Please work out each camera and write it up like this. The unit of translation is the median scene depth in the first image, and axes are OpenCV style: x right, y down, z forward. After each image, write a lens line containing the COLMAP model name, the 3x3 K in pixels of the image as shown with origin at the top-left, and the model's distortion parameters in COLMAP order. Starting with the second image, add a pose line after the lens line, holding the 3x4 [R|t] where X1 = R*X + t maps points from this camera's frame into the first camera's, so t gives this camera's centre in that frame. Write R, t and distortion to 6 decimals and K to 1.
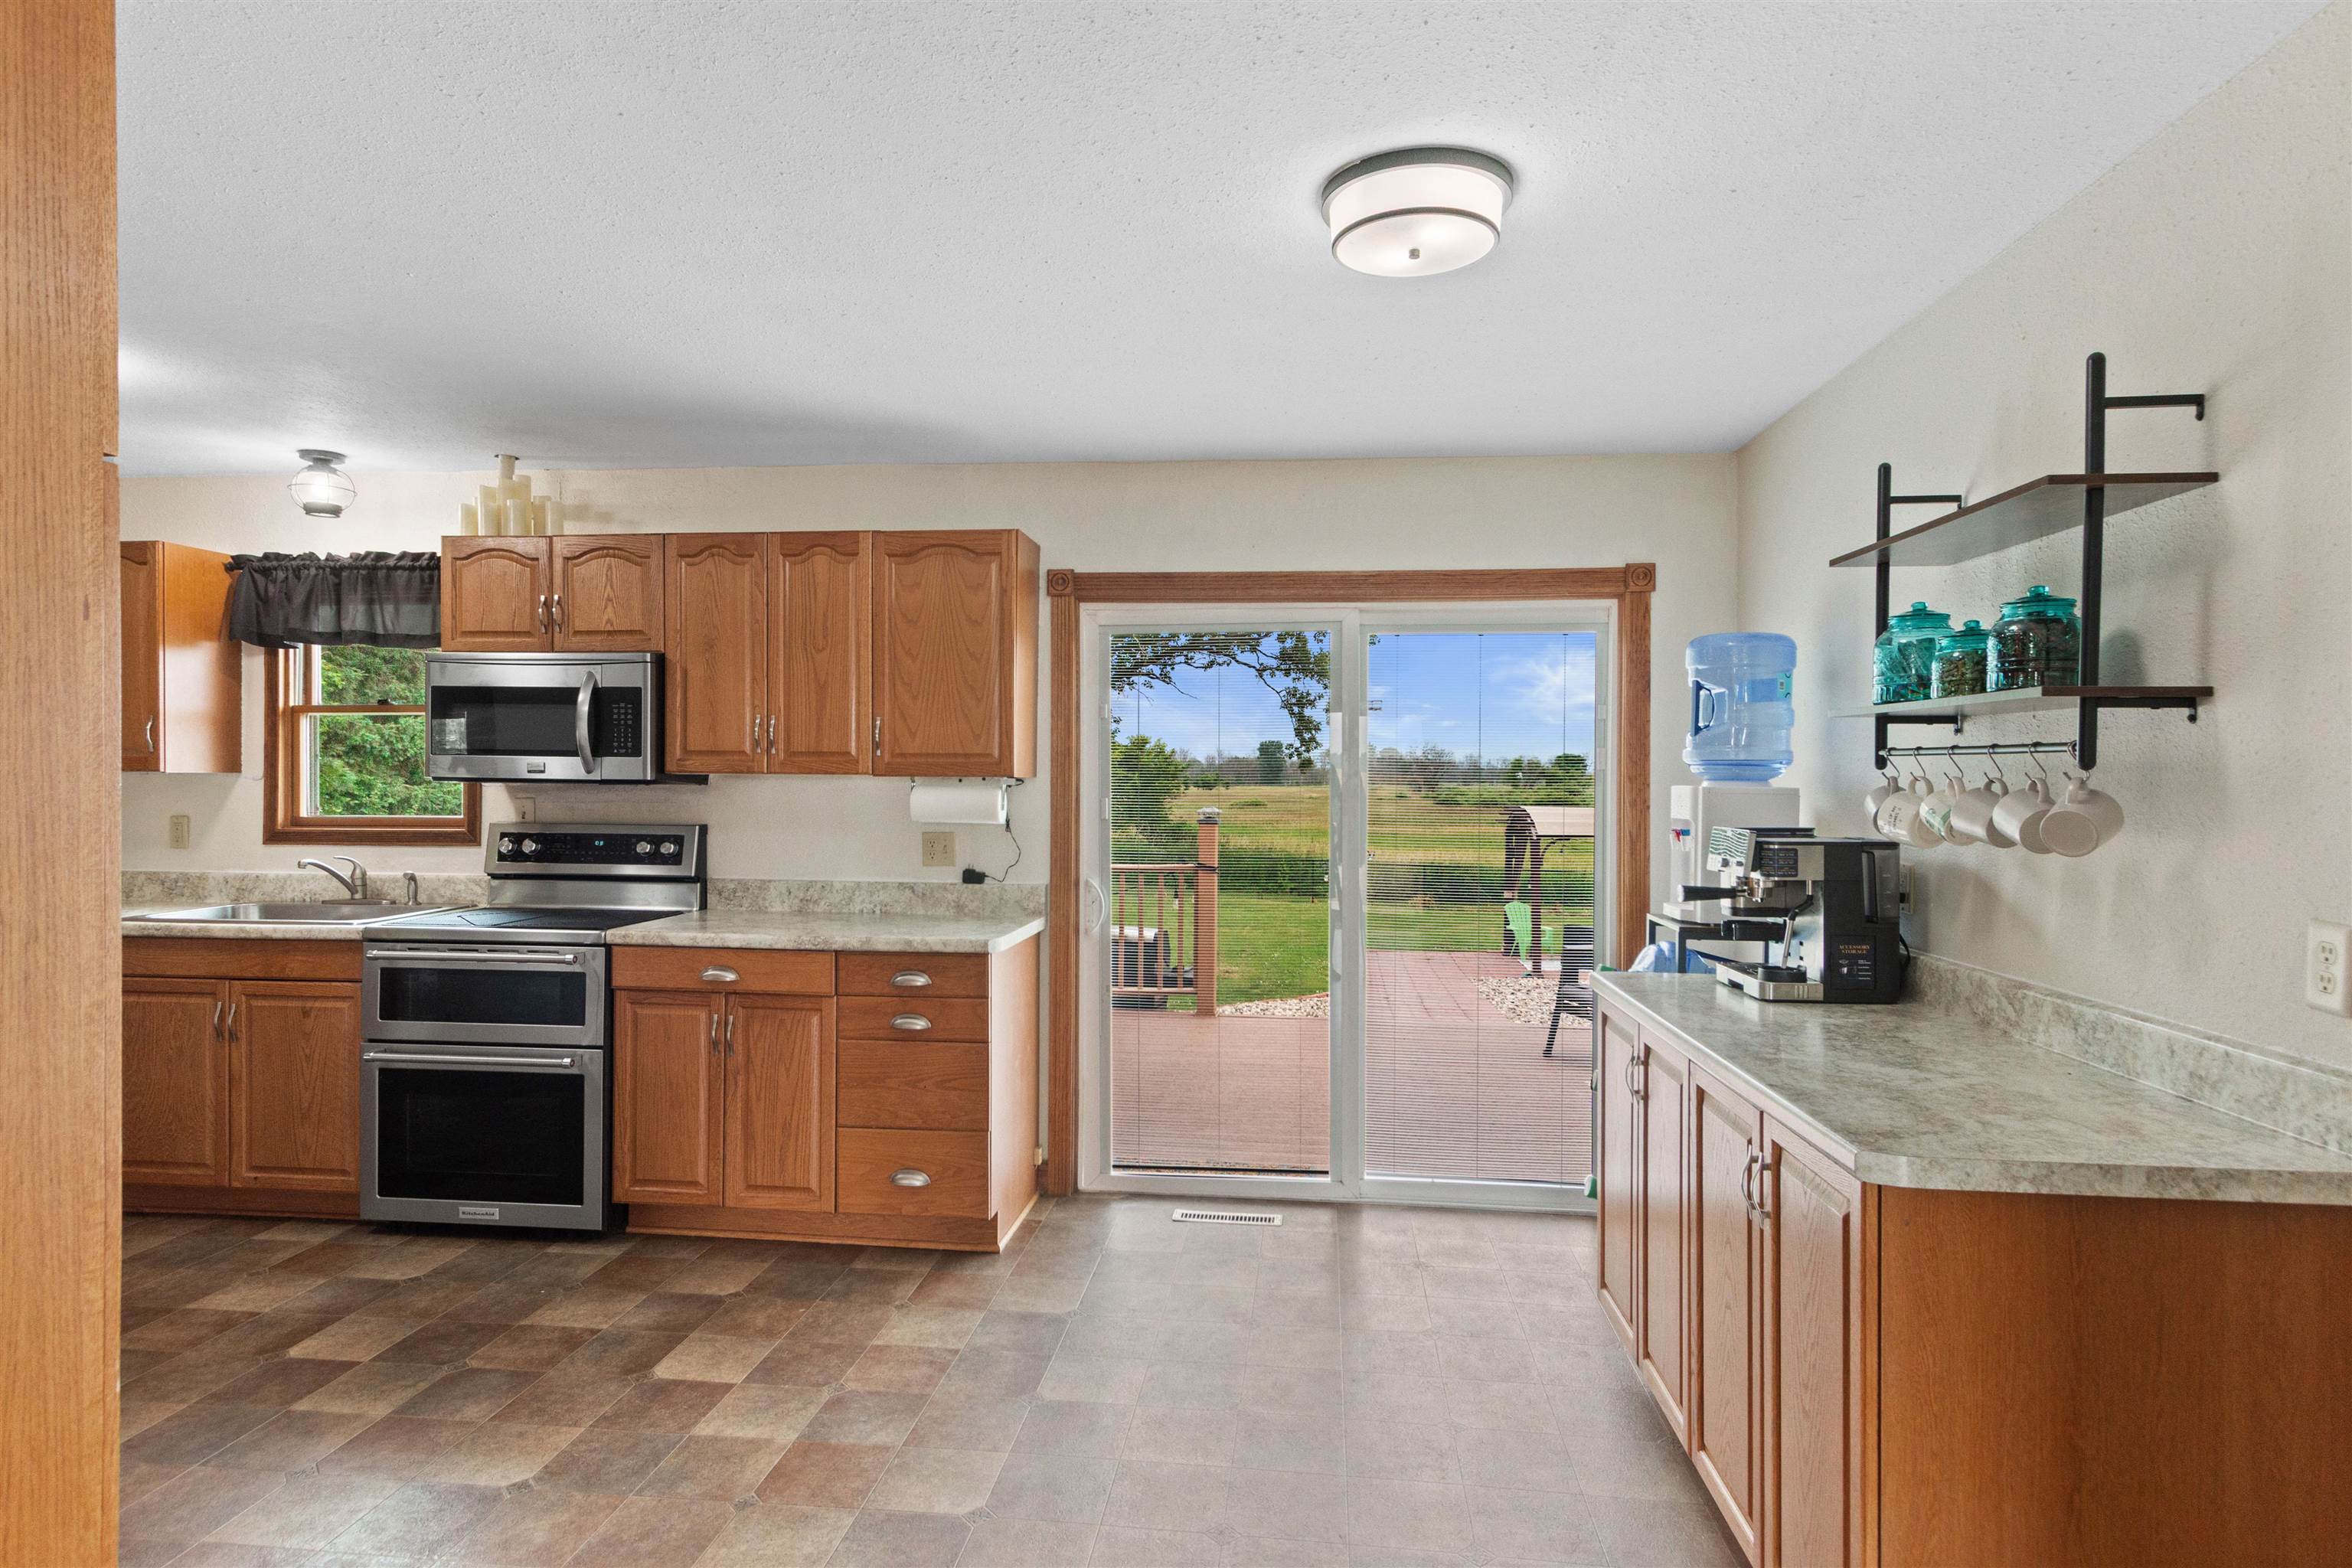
lens RADIAL K [[1285.8, 0, 1187.0], [0, 1285.8, 785.4], [0, 0, 1]] dist [0.011427, 0.000388]
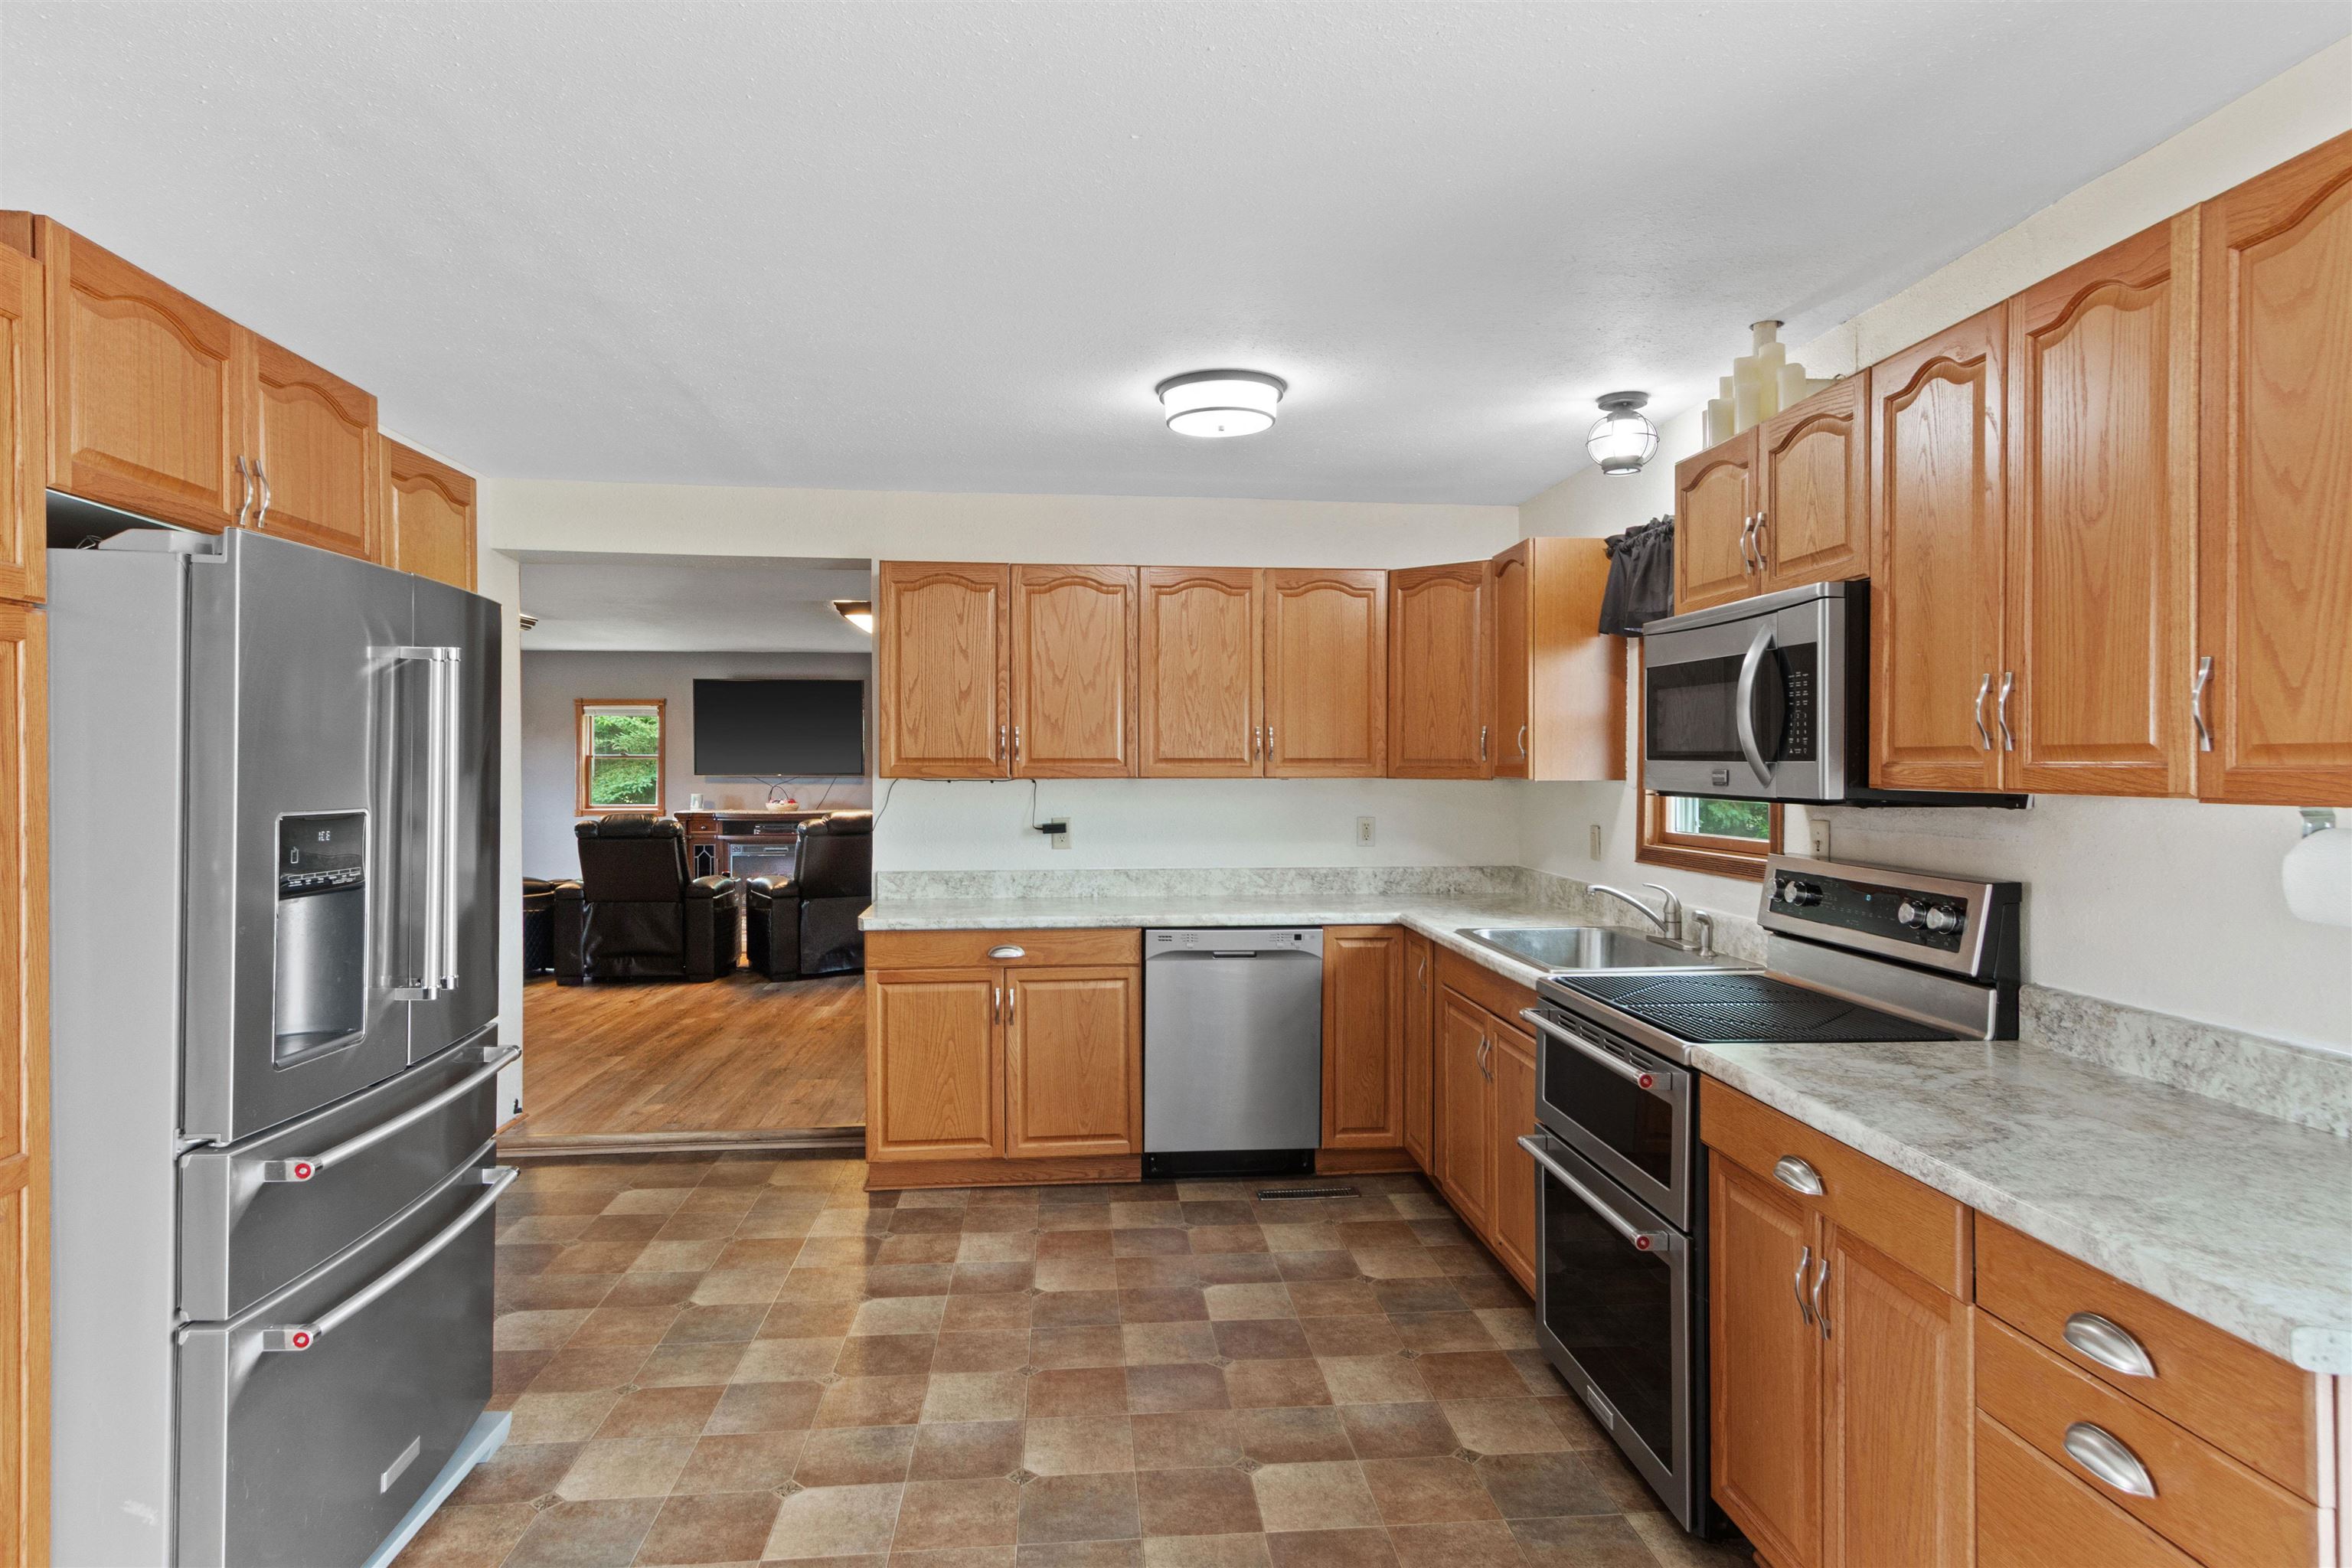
lens RADIAL K [[1285.8, 0, 1187.0], [0, 1285.8, 785.4], [0, 0, 1]] dist [0.011427, 0.000388]
pose [[0.193821, 0.009775, -0.980988, 0.095618], [-0.004085, 0.999950, 0.009157, -0.014849], [0.981028, 0.002233, 0.193851, 0.601668]]
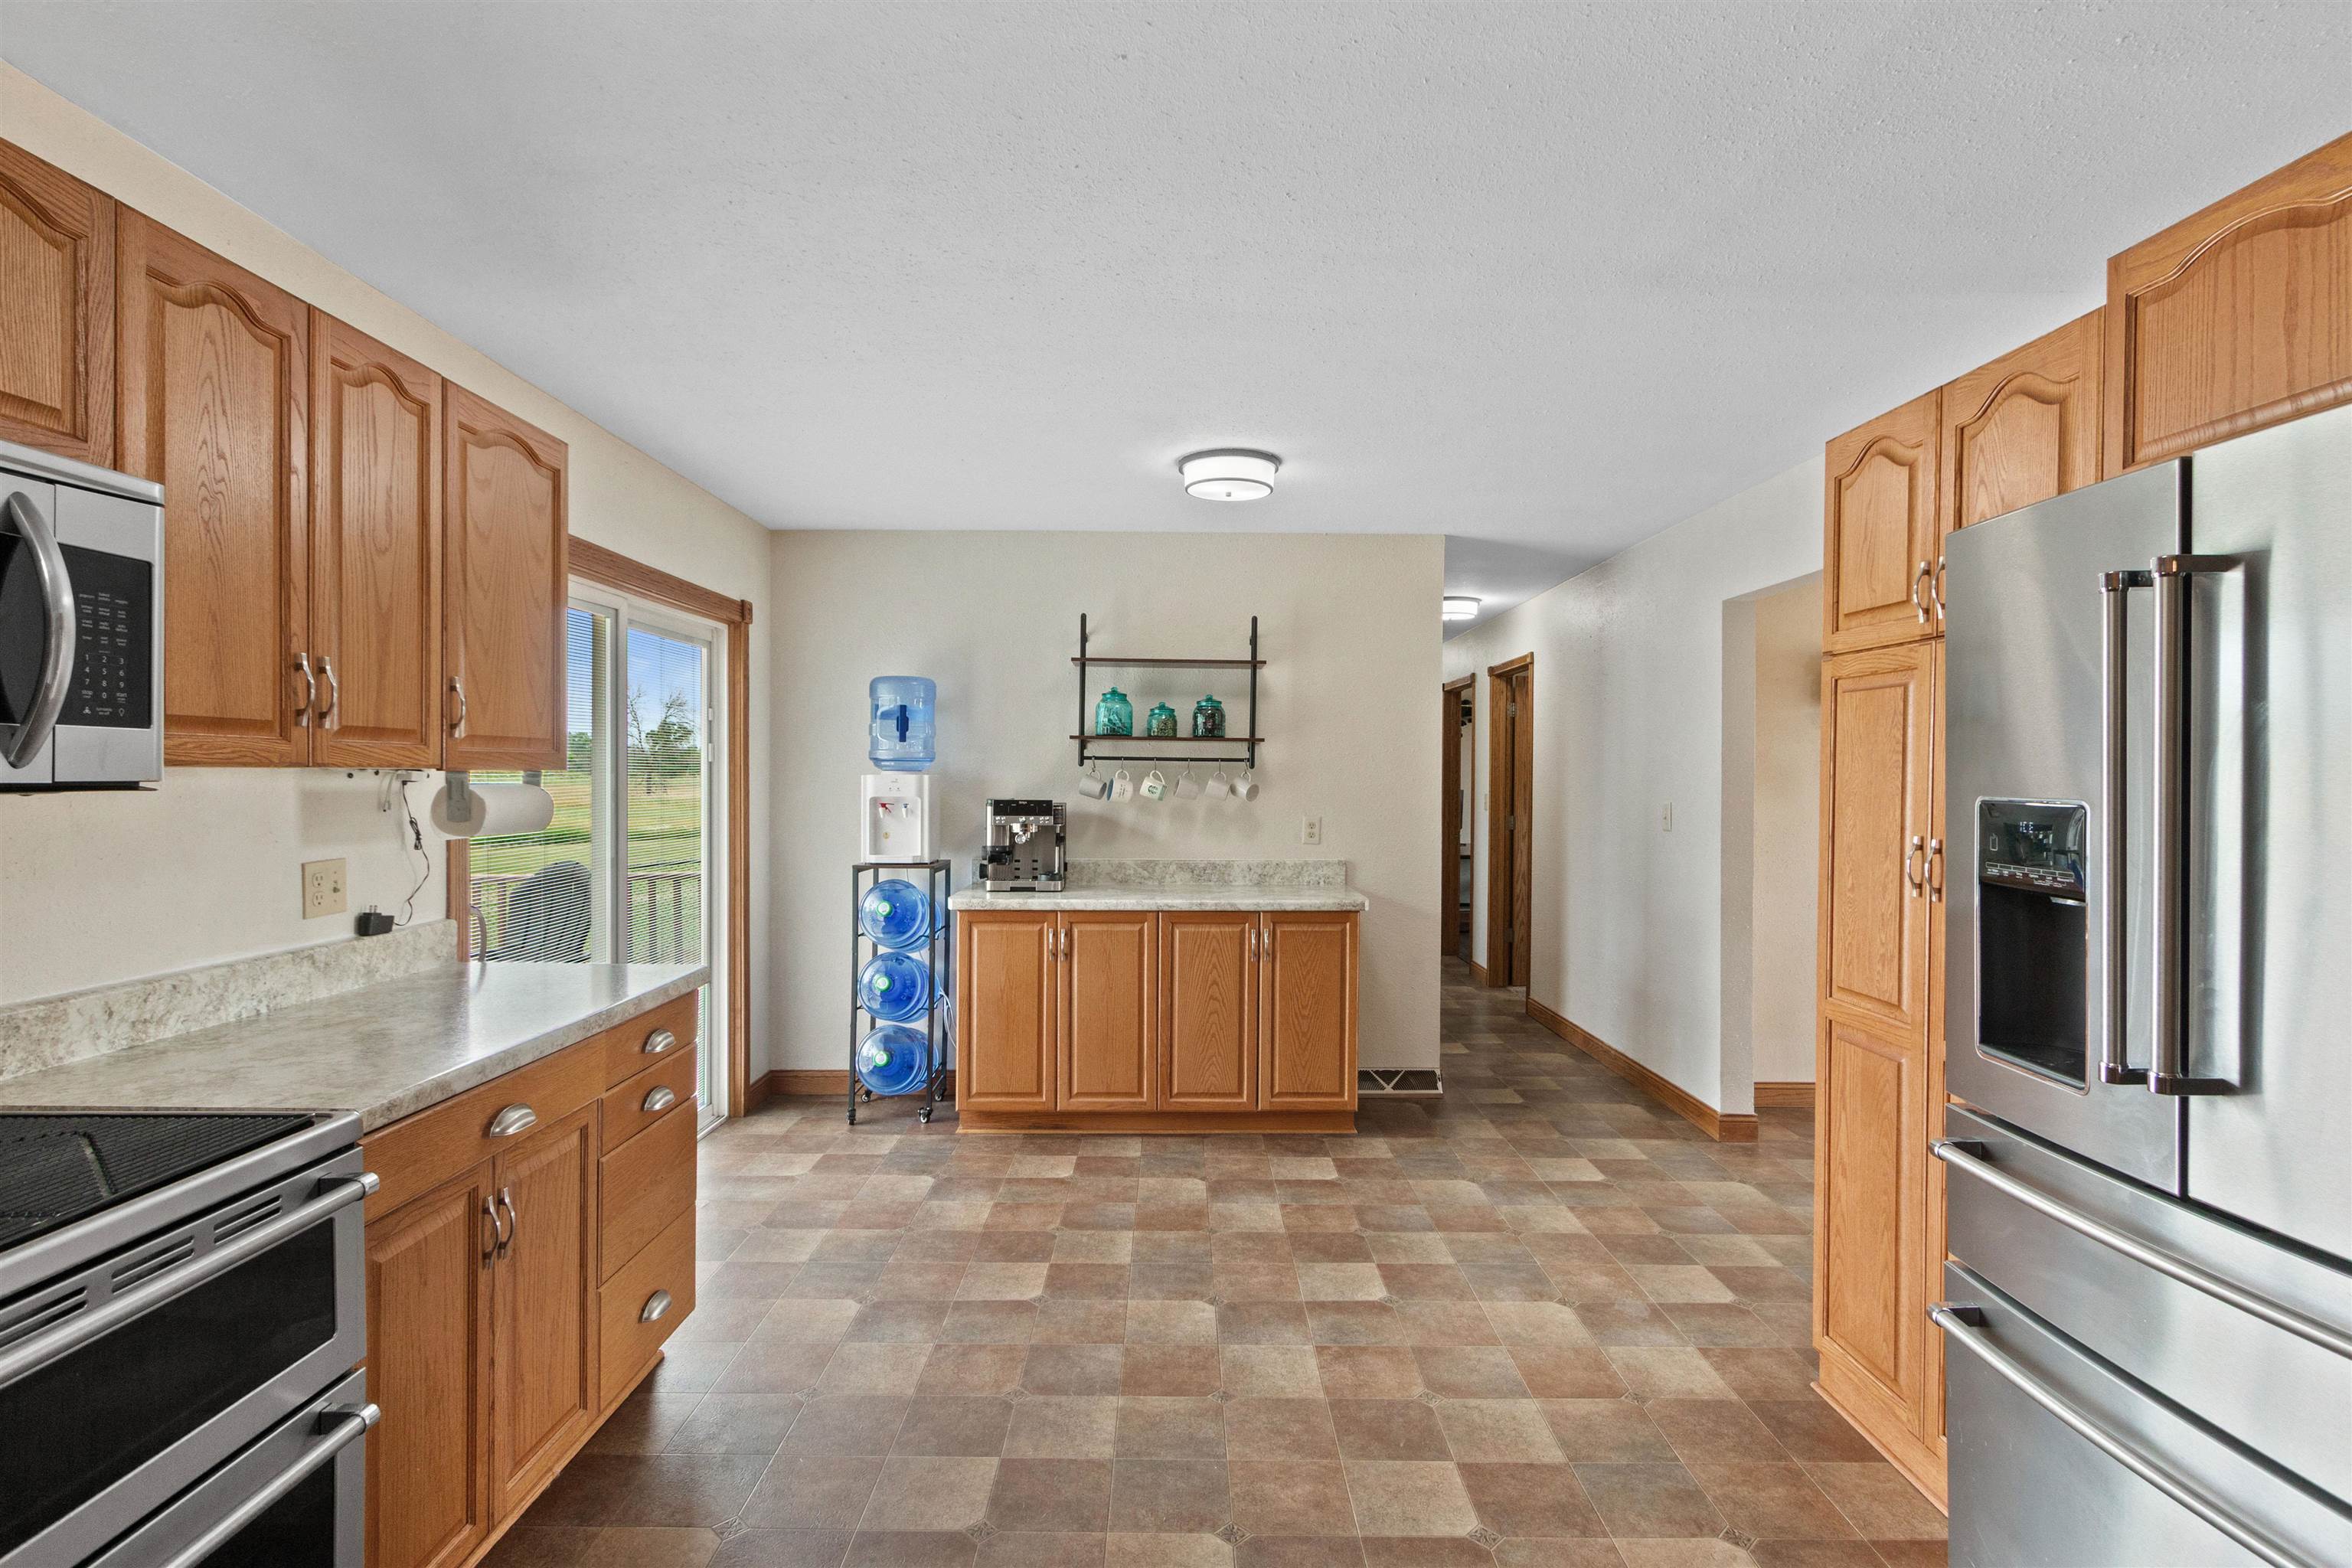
lens RADIAL K [[1148.4, 0, 1165.9], [0, 1148.4, 787.5], [0, 0, 1]] dist [-0.002080, -0.000411]
pose [[-0.102745, -0.020255, 0.994501, -0.826752], [-0.000852, 0.999794, 0.020275, -0.010354], [-0.994707, 0.001236, -0.102742, 0.703885]]
